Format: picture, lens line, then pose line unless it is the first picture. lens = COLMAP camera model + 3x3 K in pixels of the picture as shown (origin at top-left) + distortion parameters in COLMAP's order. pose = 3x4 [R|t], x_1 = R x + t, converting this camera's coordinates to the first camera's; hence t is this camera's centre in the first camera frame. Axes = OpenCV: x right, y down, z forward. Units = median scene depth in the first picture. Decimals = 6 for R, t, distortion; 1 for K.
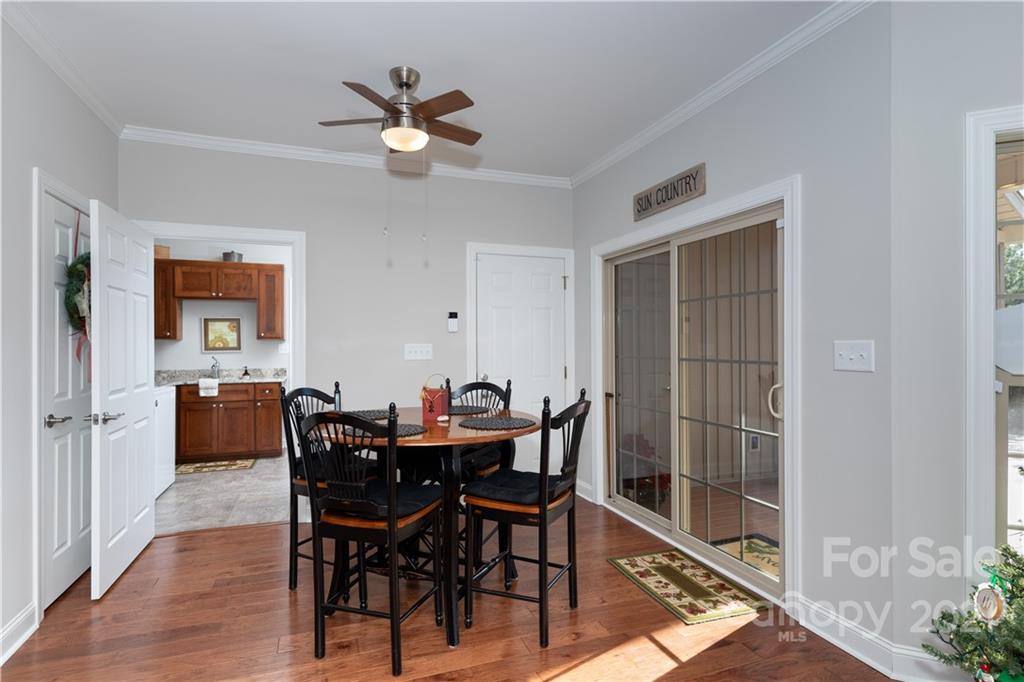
lens RADIAL K [[515.3, 0, 508.7], [0, 515.3, 338.8], [0, 0, 1]] dist [0.000853, 0.000076]
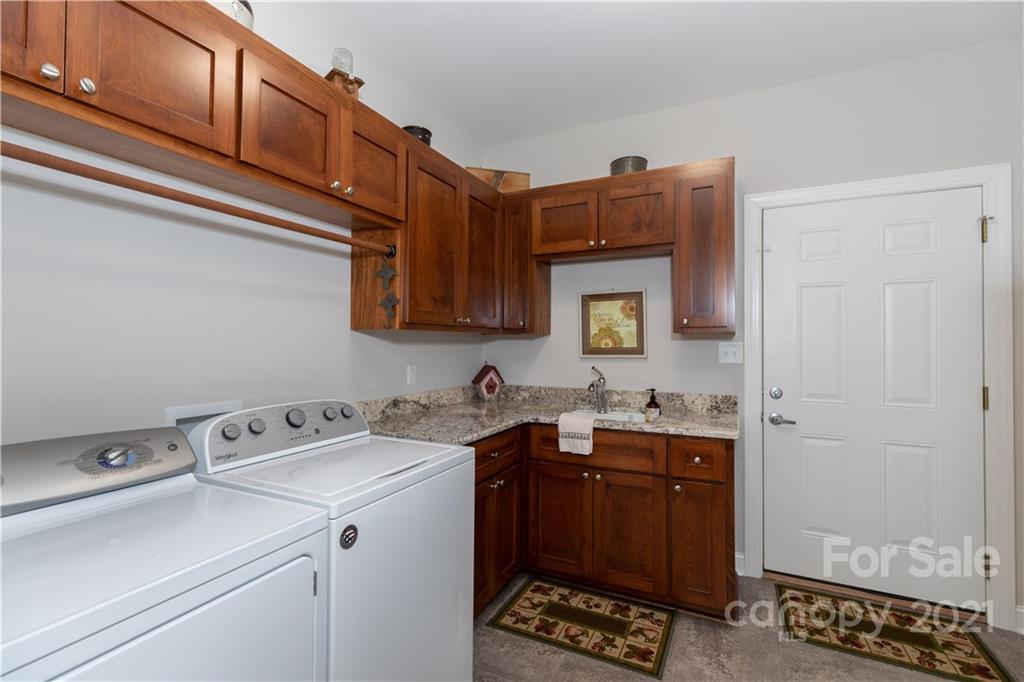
lens RADIAL K [[465.3, 0, 508.5], [0, 465.3, 335.9], [0, 0, 1]] dist [0.004044, 0.000192]
pose [[0.689664, -0.005798, -0.724106, -0.299605], [0.002028, 0.999979, -0.006075, 0.006882], [0.724126, 0.002721, 0.689662, 0.627723]]
